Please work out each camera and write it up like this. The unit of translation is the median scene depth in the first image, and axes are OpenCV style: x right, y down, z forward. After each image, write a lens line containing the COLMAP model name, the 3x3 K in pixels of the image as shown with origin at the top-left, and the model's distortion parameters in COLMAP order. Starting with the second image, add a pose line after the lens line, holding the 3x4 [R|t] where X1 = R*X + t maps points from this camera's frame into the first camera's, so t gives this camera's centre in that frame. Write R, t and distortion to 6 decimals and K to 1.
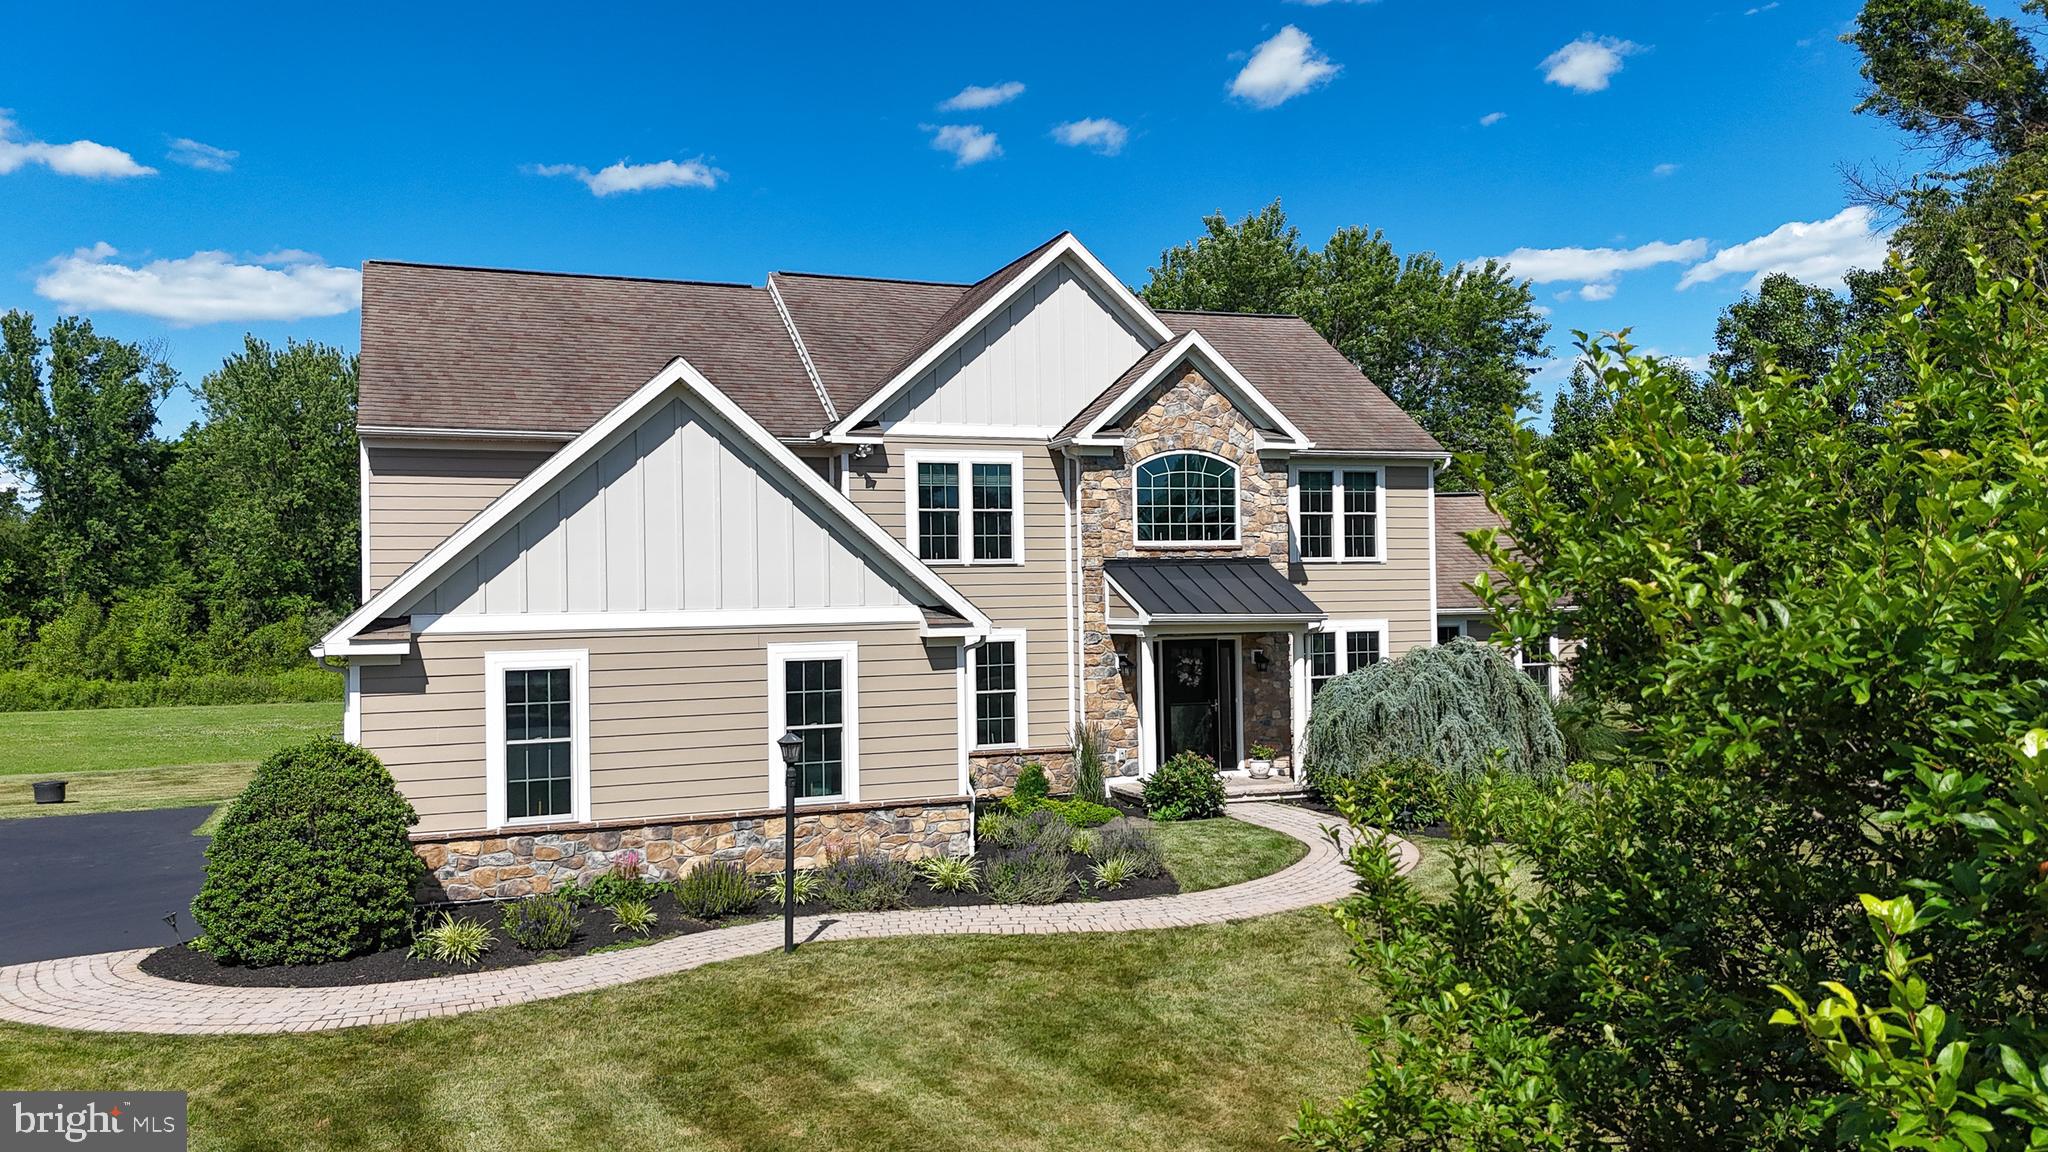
lens RADIAL K [[1542.4, 0, 1024.0], [0, 1542.4, 576.0], [0, 0, 1]] dist [0.070142, -0.093947]
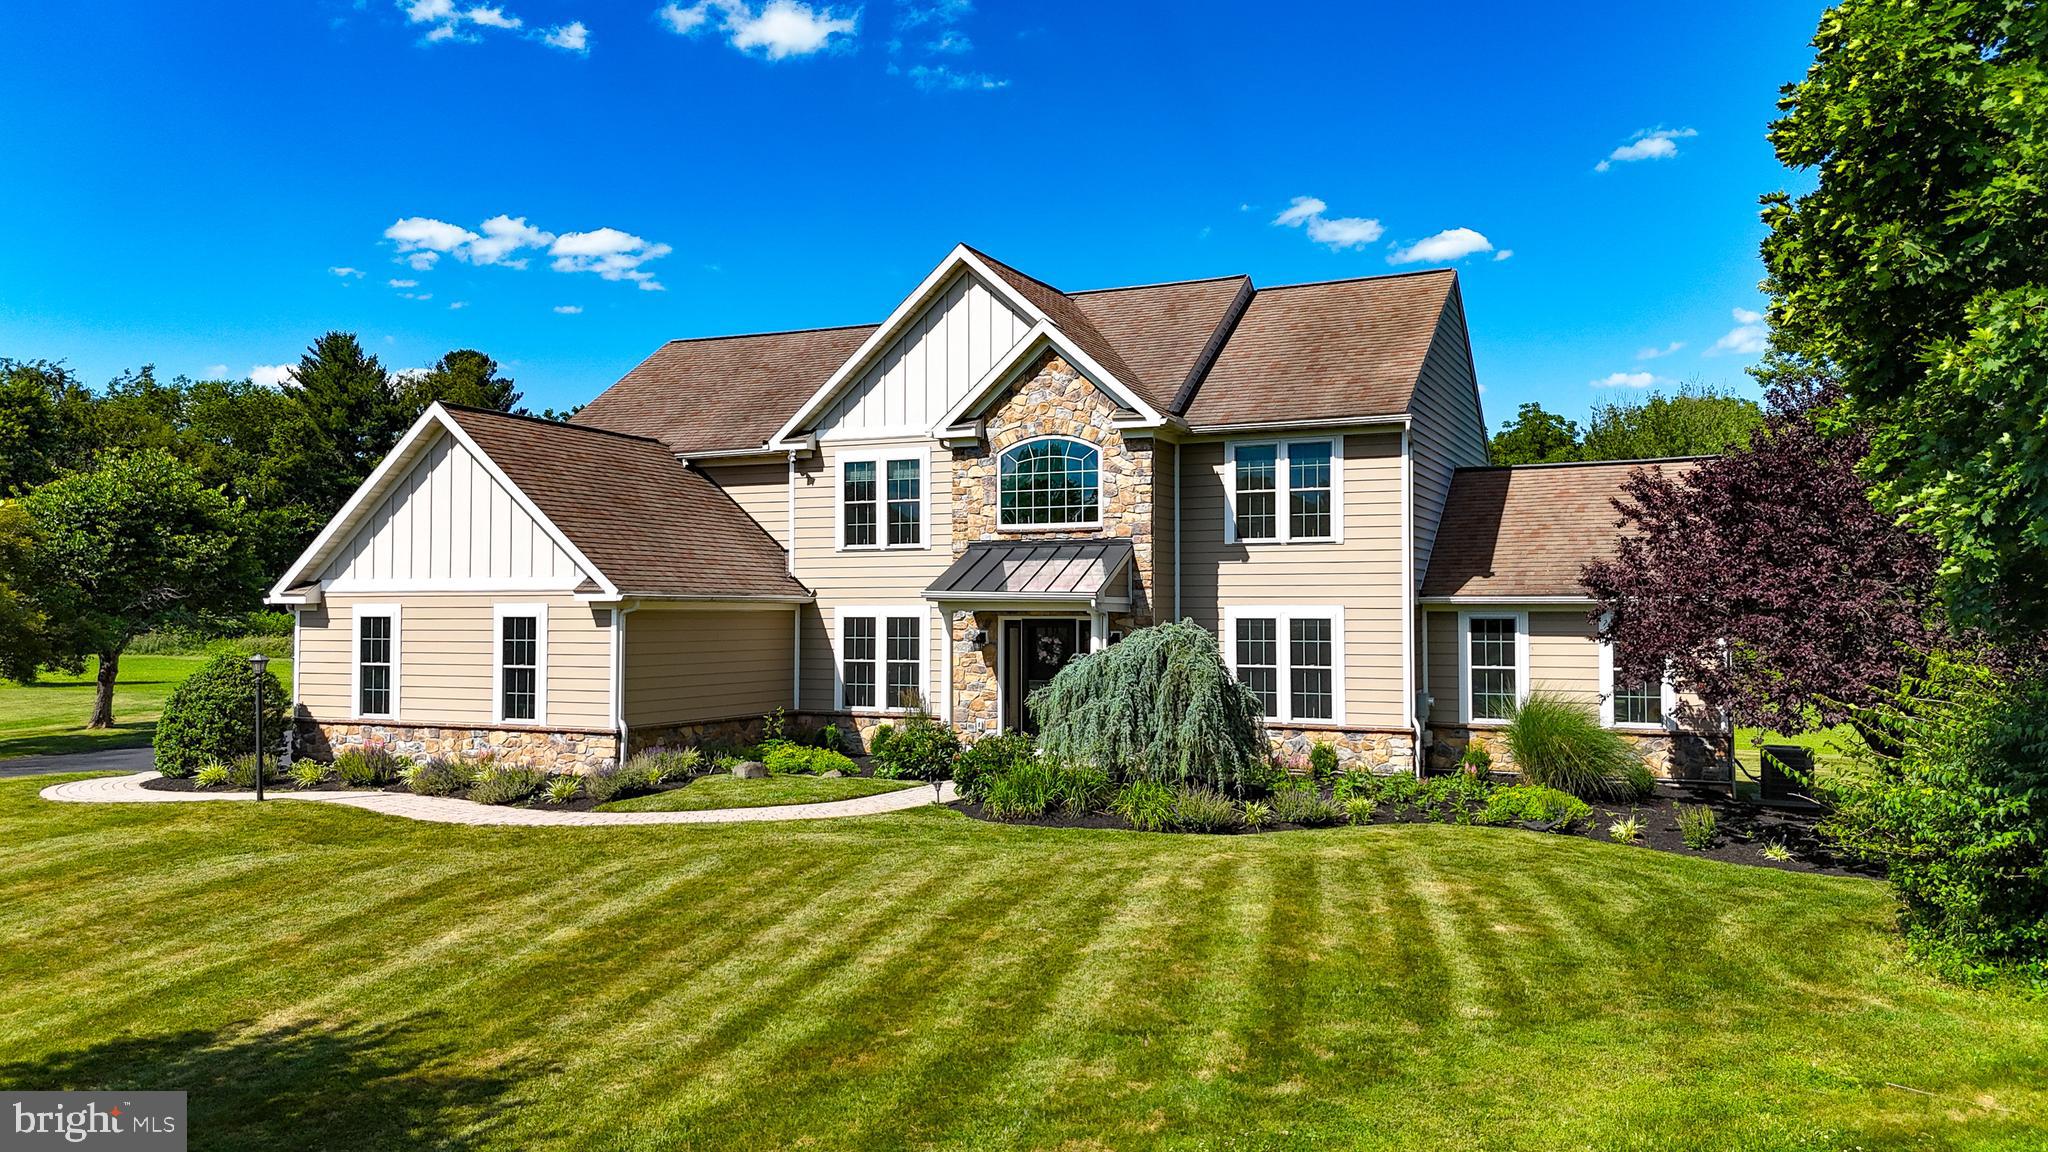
lens RADIAL K [[1479.6, 0, 1024.0], [0, 1479.6, 576.0], [0, 0, 1]] dist [0.078326, -0.064234]
pose [[0.697485, 0.001080, -0.716599, 0.822938], [-0.004629, 0.999985, -0.002998, 0.015742], [0.716585, 0.005408, 0.697479, 0.307140]]
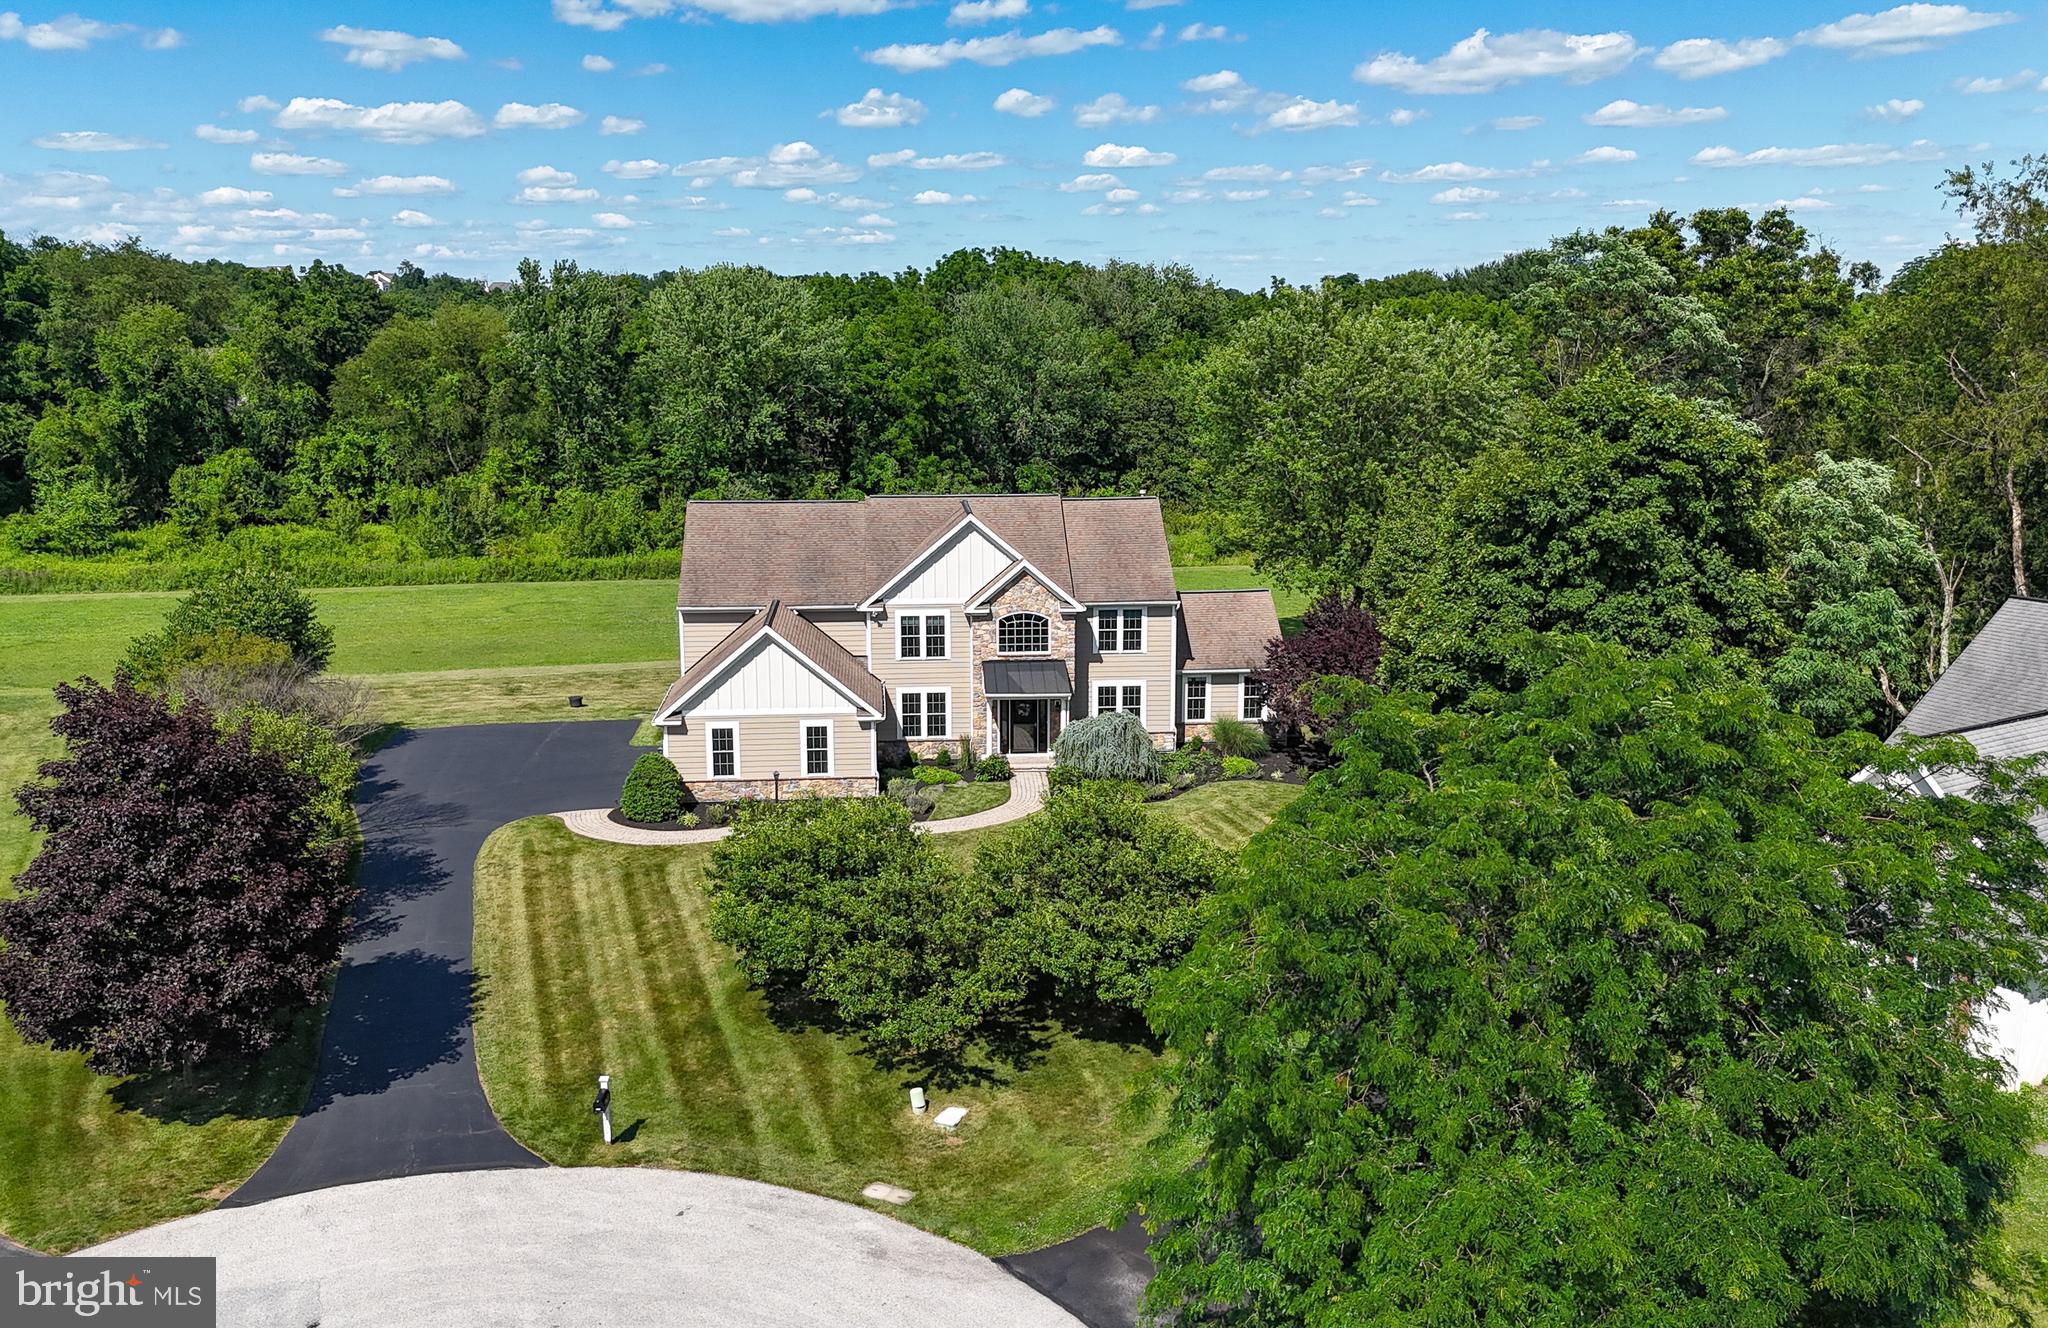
lens RADIAL K [[1681.5, 0, 999.7], [0, 1681.5, 660.6], [0, 0, 1]] dist [0.031928, -0.002356]
pose [[0.955126, 0.069804, -0.287858, 0.786030], [-0.008971, 0.978206, 0.207443, -0.522147], [0.296065, -0.195552, 0.934936, -1.293382]]
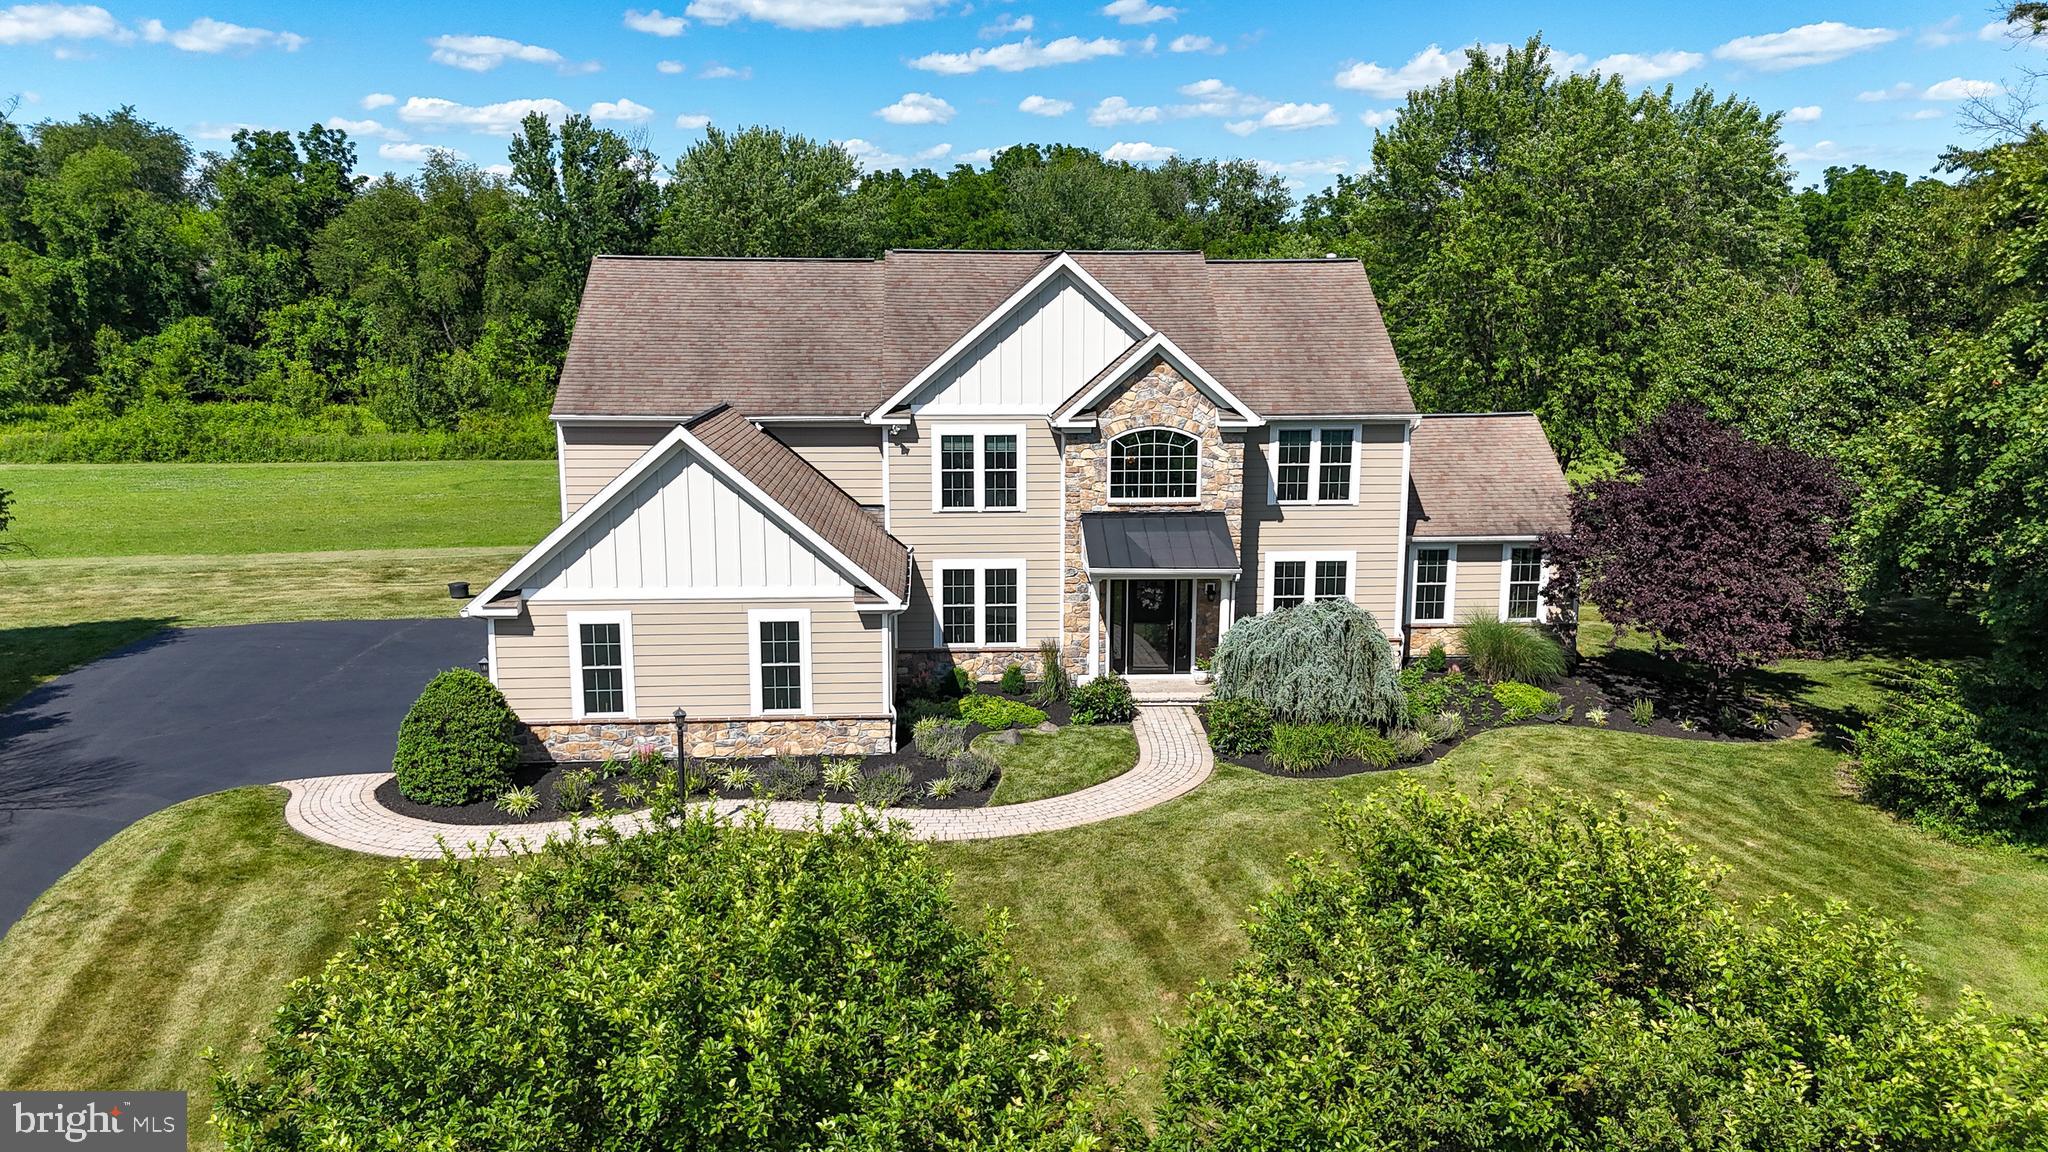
lens RADIAL K [[1479.6, 0, 1024.0], [0, 1479.6, 576.0], [0, 0, 1]] dist [0.078326, -0.064234]
pose [[0.951593, 0.074669, -0.298155, 0.382931], [-0.013792, 0.979439, 0.201269, -0.209249], [0.307053, -0.187414, 0.933057, -0.189267]]
